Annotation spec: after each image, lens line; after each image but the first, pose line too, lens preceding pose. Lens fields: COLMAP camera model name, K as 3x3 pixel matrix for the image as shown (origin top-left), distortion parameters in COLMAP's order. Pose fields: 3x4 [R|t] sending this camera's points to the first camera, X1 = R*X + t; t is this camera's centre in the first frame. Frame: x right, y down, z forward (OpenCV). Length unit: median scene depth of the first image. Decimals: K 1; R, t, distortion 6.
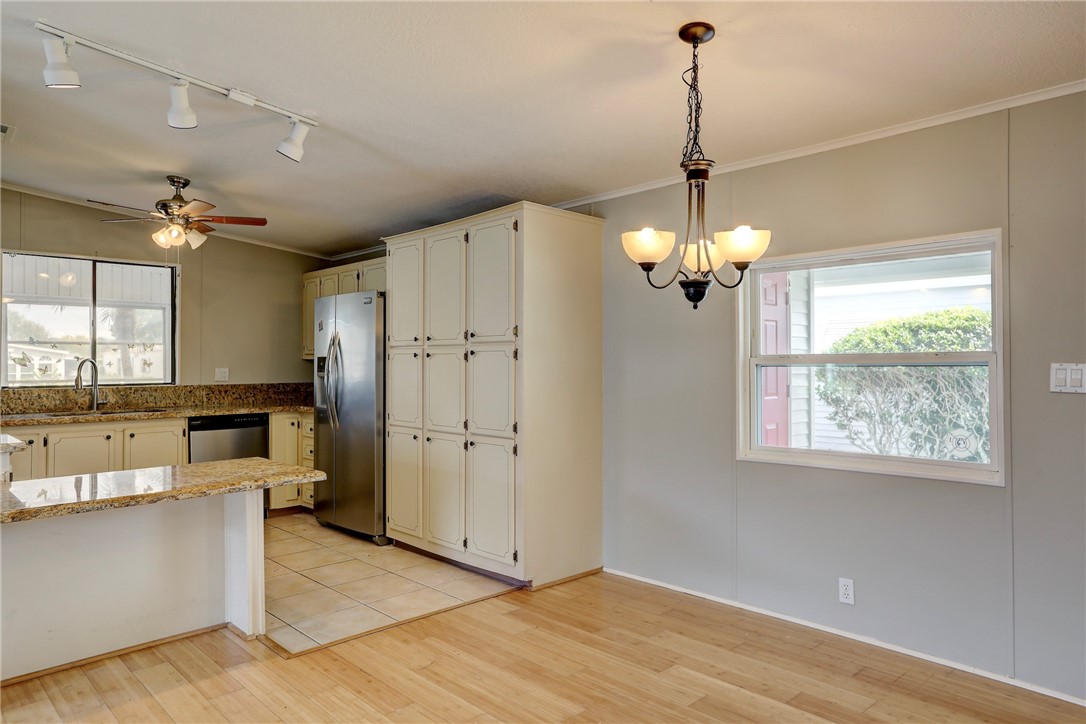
lens RADIAL K [[703.7, 0, 545.3], [0, 703.7, 356.6], [0, 0, 1]] dist [-0.016871, 0.005235]
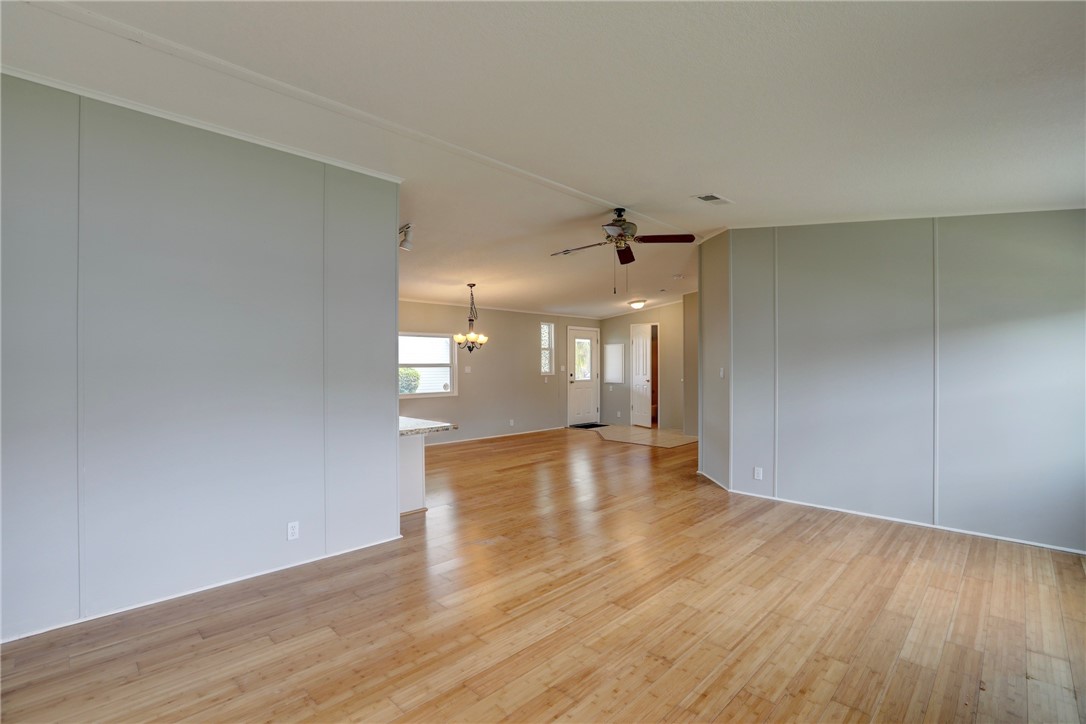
lens RADIAL K [[498.6, 0, 540.2], [0, 498.6, 370.0], [0, 0, 1]] dist [-0.060397, 0.018504]
pose [[-0.015771, -0.005965, 0.999858, -1.546456], [-0.007223, 0.999957, 0.005852, 0.006256], [-0.999850, -0.007130, -0.015814, 0.369067]]
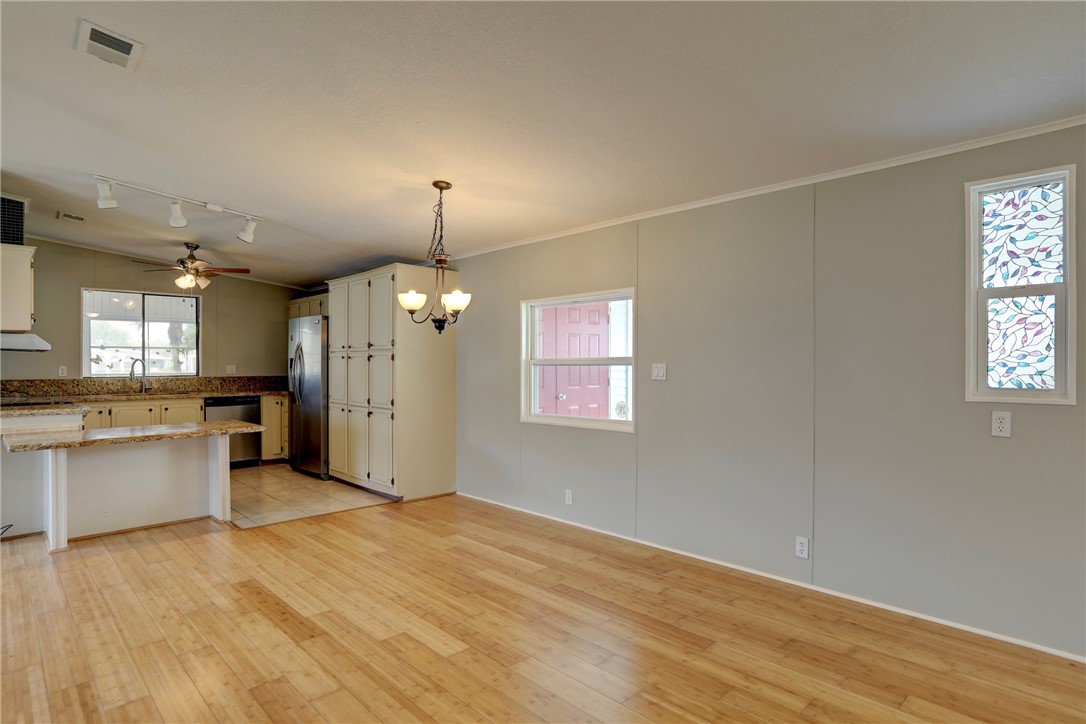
lens RADIAL K [[581.5, 0, 544.5], [0, 581.5, 365.3], [0, 0, 1]] dist [-0.033116, 0.000317]
pose [[0.999978, 0.002824, 0.005981, 0.277196], [-0.002909, 0.999894, 0.014283, -0.004568], [-0.005940, -0.014301, 0.999880, -0.312680]]
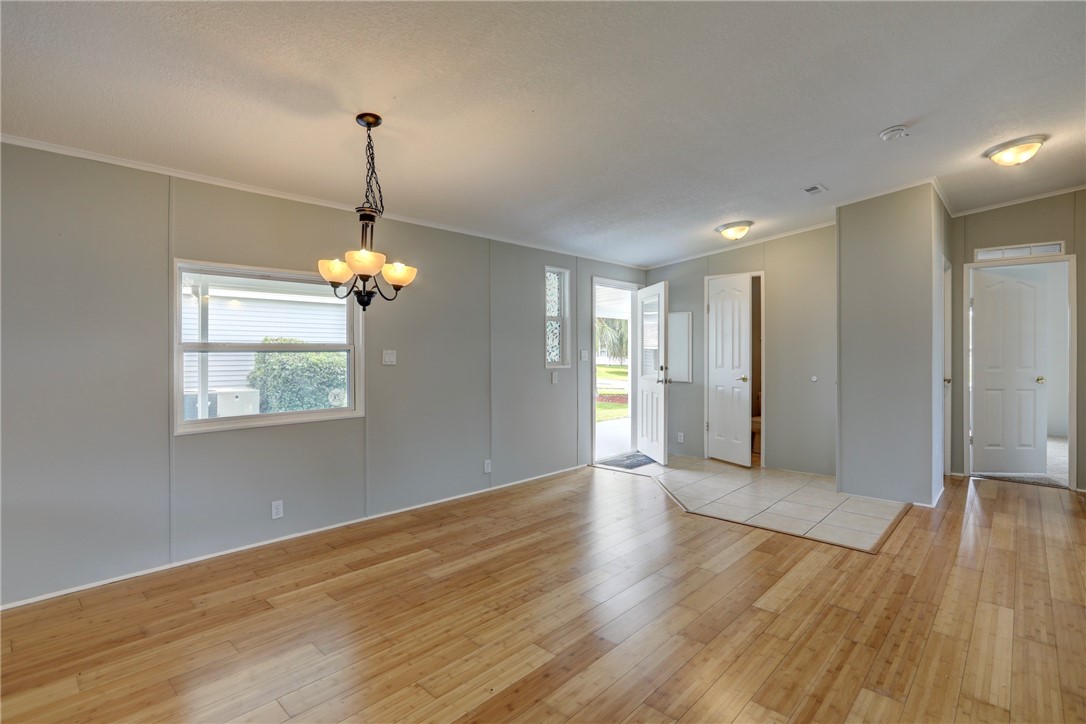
lens RADIAL K [[524.1, 0, 543.9], [0, 524.1, 348.6], [0, 0, 1]] dist [-0.058890, 0.028575]
pose [[-0.050104, 0.008736, 0.998706, -0.495529], [-0.011070, 0.999895, -0.009302, 0.008286], [-0.998683, -0.011522, -0.050002, 0.395905]]
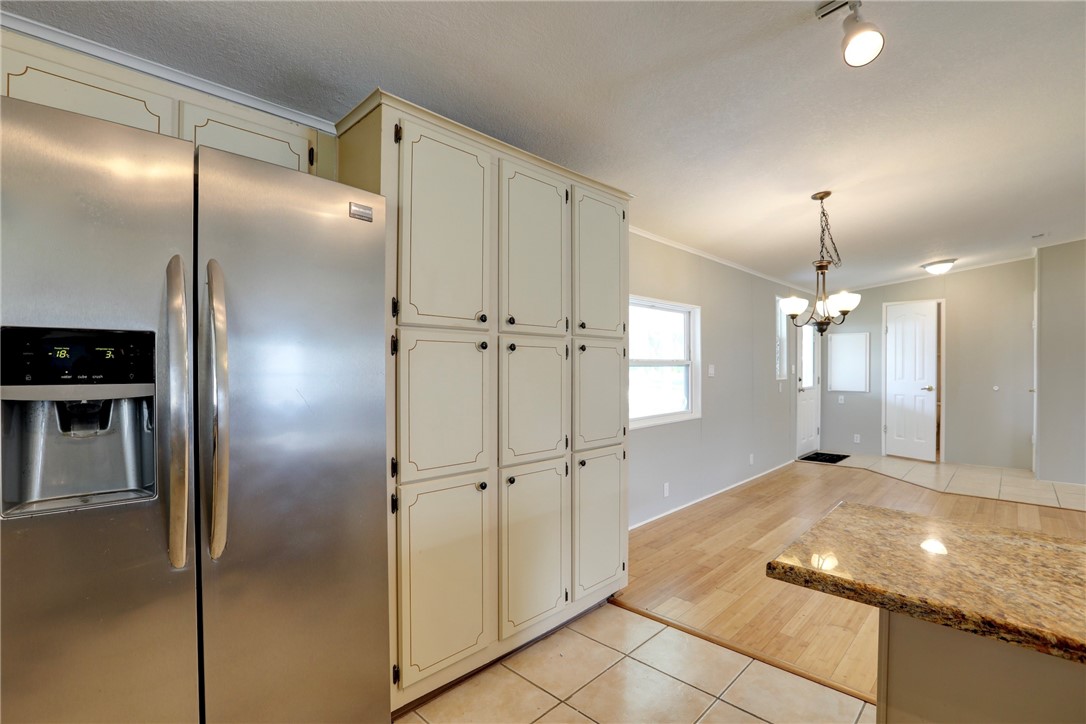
lens RADIAL K [[498.6, 0, 540.2], [0, 498.6, 370.0], [0, 0, 1]] dist [-0.060397, 0.018504]
pose [[-0.024236, -0.001636, 0.999705, -0.650466], [-0.009254, 0.999956, 0.001412, 0.019029], [-0.999663, -0.009217, -0.024250, 1.045687]]
